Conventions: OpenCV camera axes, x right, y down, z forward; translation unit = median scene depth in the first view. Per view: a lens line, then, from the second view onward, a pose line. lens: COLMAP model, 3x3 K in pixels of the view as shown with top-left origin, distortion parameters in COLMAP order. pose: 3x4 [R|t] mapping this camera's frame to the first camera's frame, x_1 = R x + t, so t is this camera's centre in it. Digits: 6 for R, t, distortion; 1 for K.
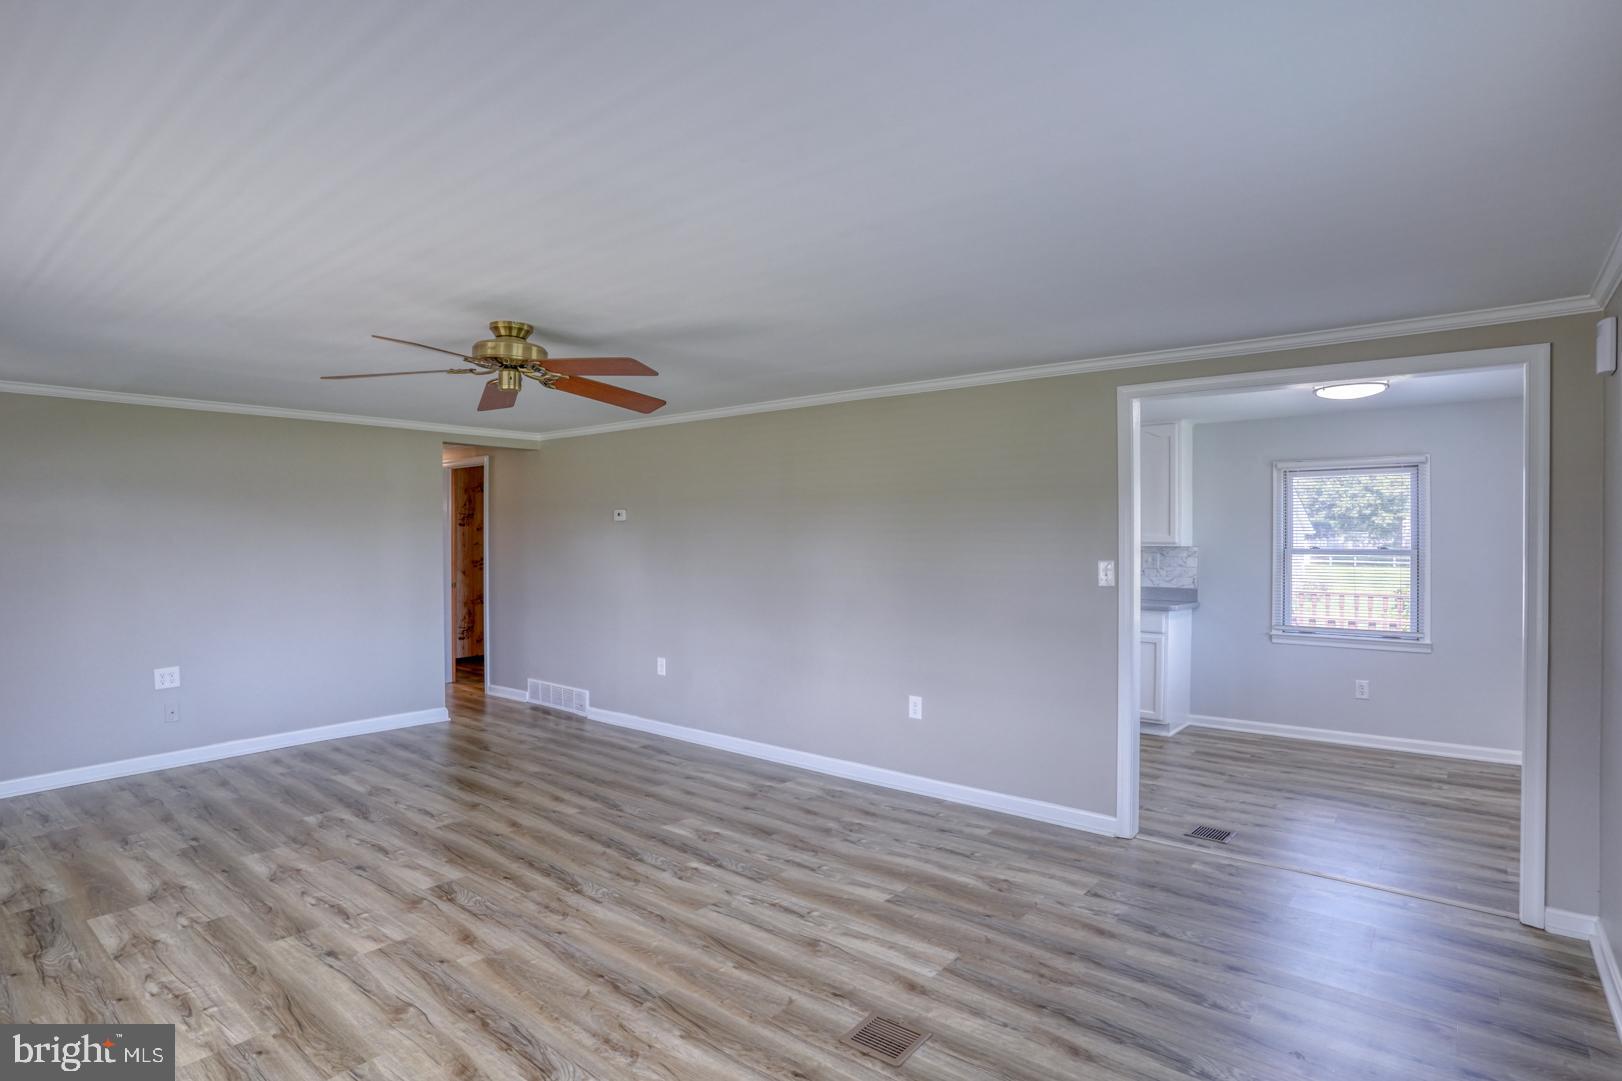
lens RADIAL K [[851.6, 0, 811.0], [0, 851.6, 540.5], [0, 0, 1]] dist [-0.075494, 0.041083]
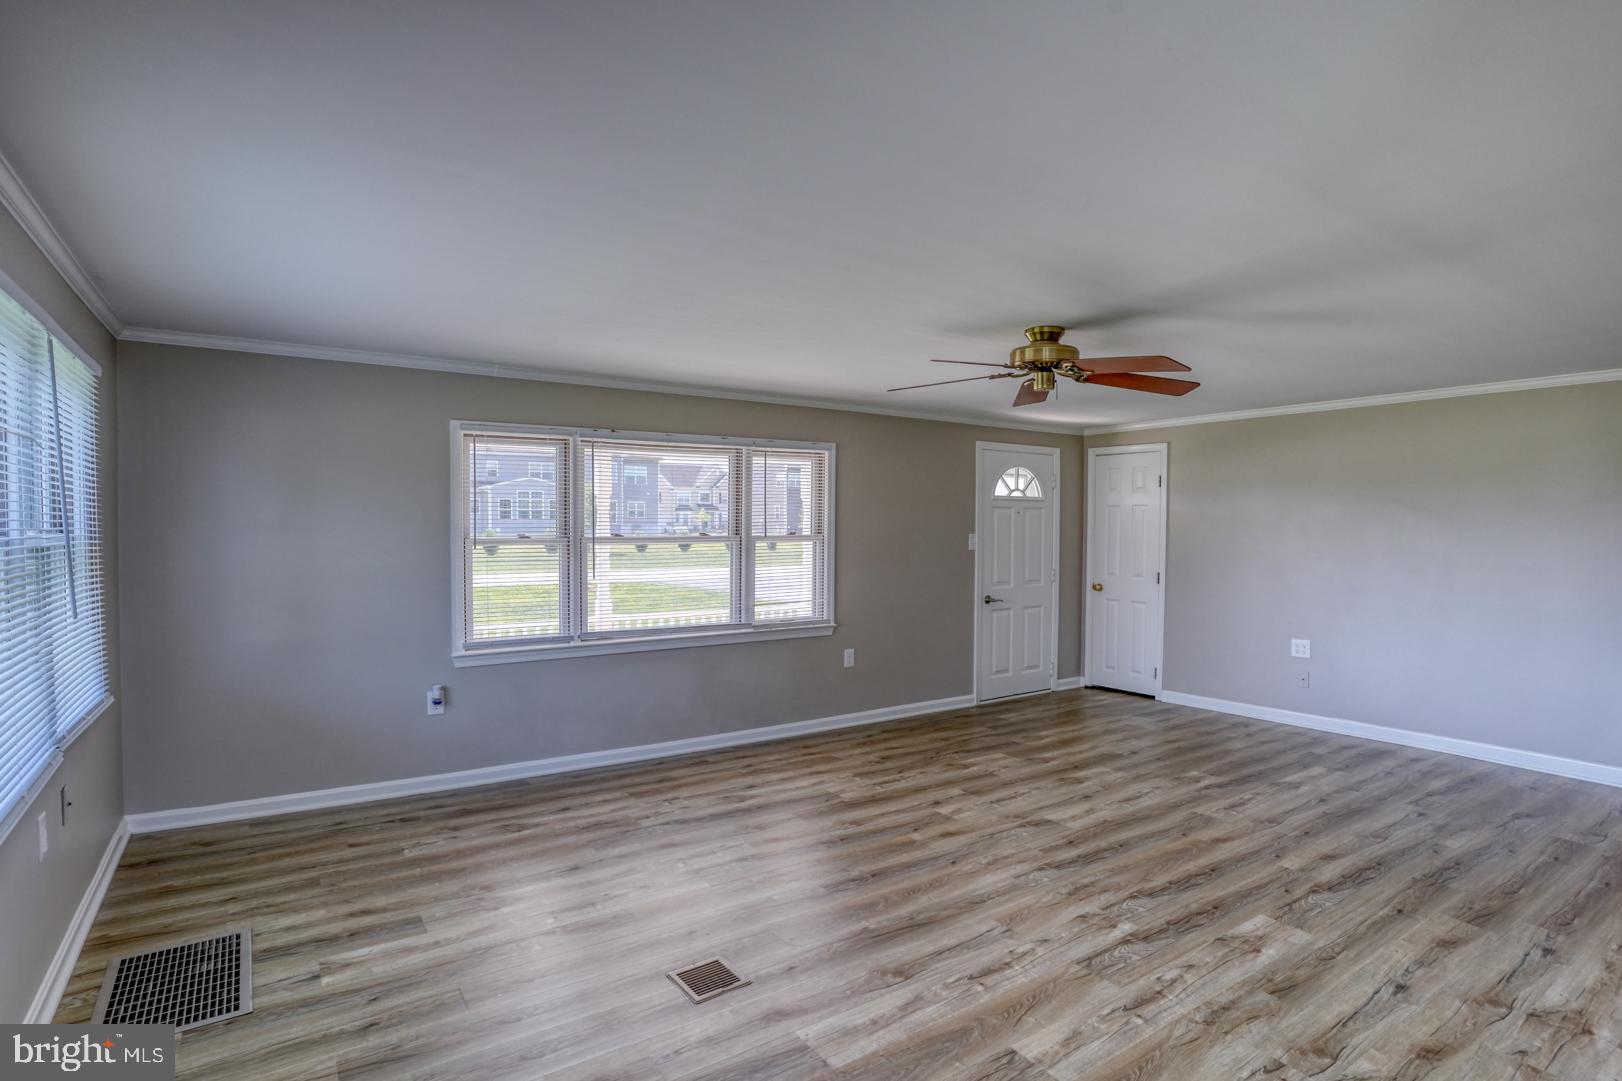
lens RADIAL K [[809.9, 0, 797.8], [0, 809.9, 539.5], [0, 0, 1]] dist [-0.080938, 0.037874]
pose [[-0.294875, 0.015511, -0.955410, 0.677977], [-0.006898, 0.999808, 0.018360, -0.002077], [0.955511, 0.012005, -0.294711, 0.915101]]
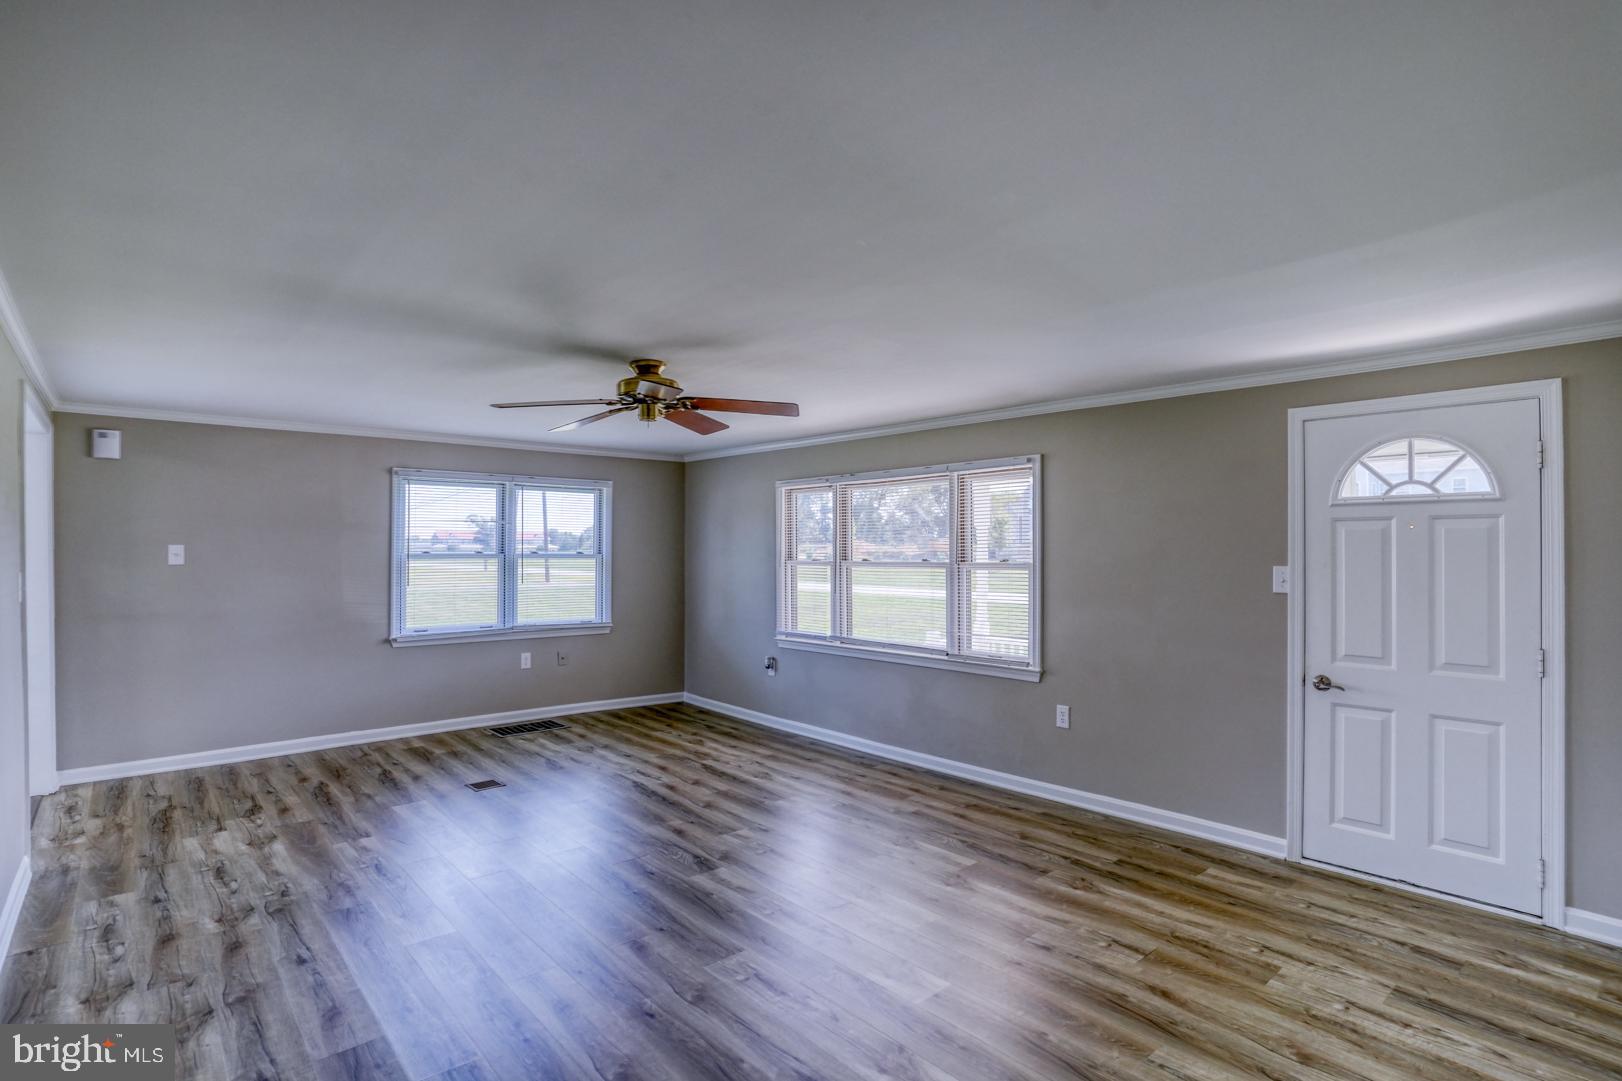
lens RADIAL K [[821.2, 0, 811.0], [0, 821.2, 540.5], [0, 0, 1]] dist [-0.094175, 0.076184]
pose [[-0.987339, 0.003677, 0.158579, -0.696236], [0.002937, 0.999984, -0.004900, -0.015059], [-0.158594, -0.004373, -0.987334, 1.894256]]
